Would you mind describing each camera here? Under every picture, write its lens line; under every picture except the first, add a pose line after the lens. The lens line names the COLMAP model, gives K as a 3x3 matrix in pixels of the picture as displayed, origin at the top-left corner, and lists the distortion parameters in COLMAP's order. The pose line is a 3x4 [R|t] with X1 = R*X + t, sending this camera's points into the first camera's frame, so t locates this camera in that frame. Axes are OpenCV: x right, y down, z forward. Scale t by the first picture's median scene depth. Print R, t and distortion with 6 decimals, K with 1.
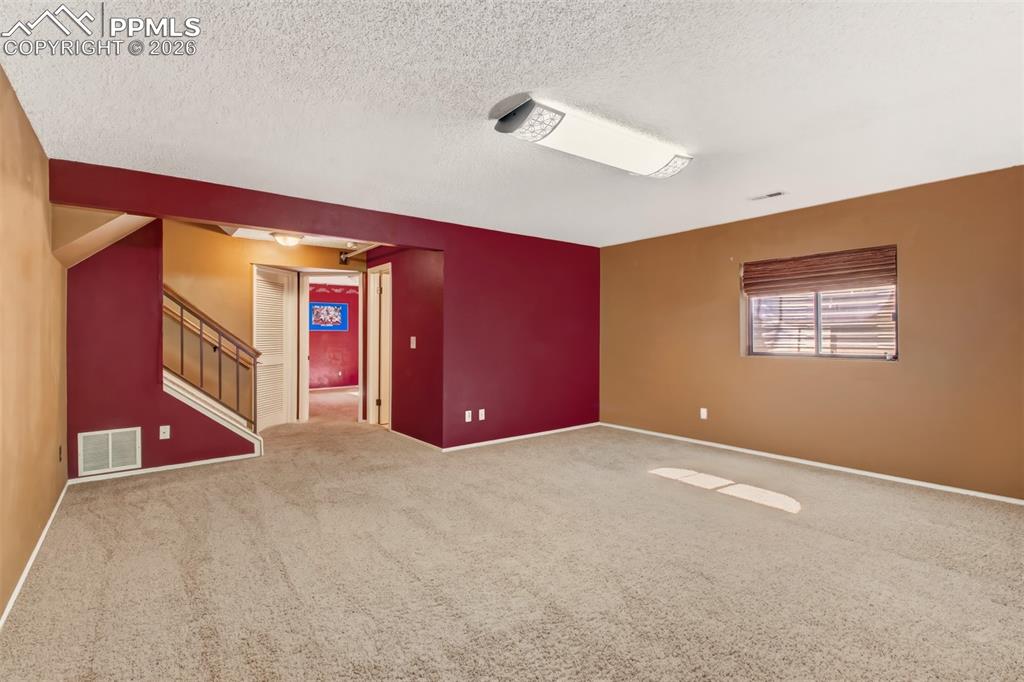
lens RADIAL K [[485.4, 0, 518.2], [0, 485.4, 341.5], [0, 0, 1]] dist [0.021505, -0.016755]
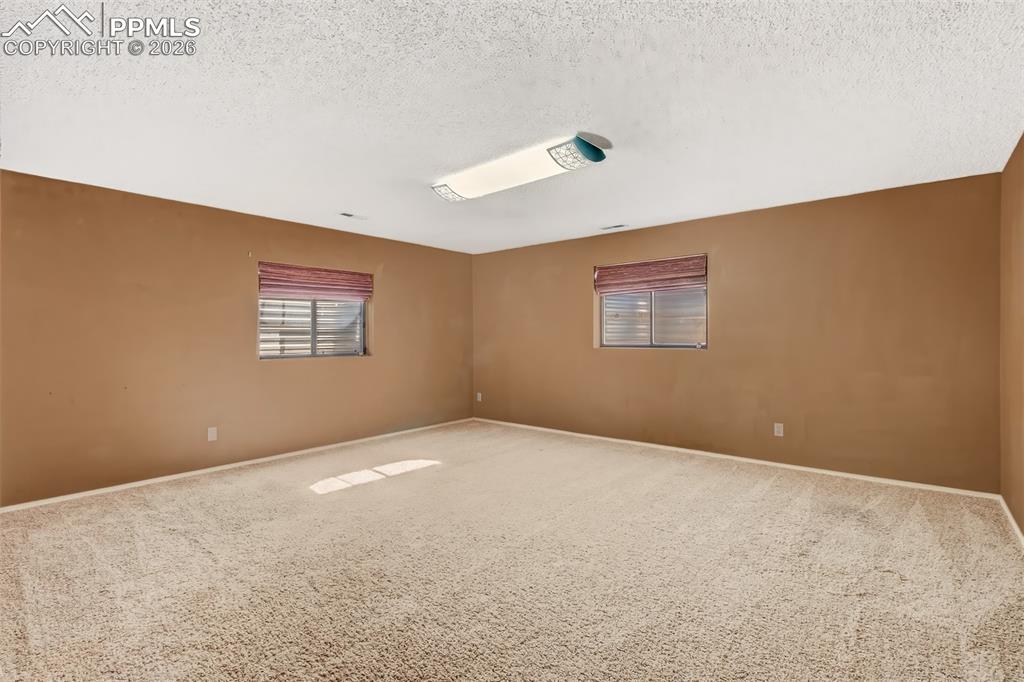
lens RADIAL K [[485.4, 0, 518.2], [0, 485.4, 341.5], [0, 0, 1]] dist [0.021505, -0.016755]
pose [[-0.214202, -0.007406, 0.976761, -0.618248], [0.016169, 0.999807, 0.011126, -0.009532], [-0.976656, 0.018176, -0.214041, 0.780554]]
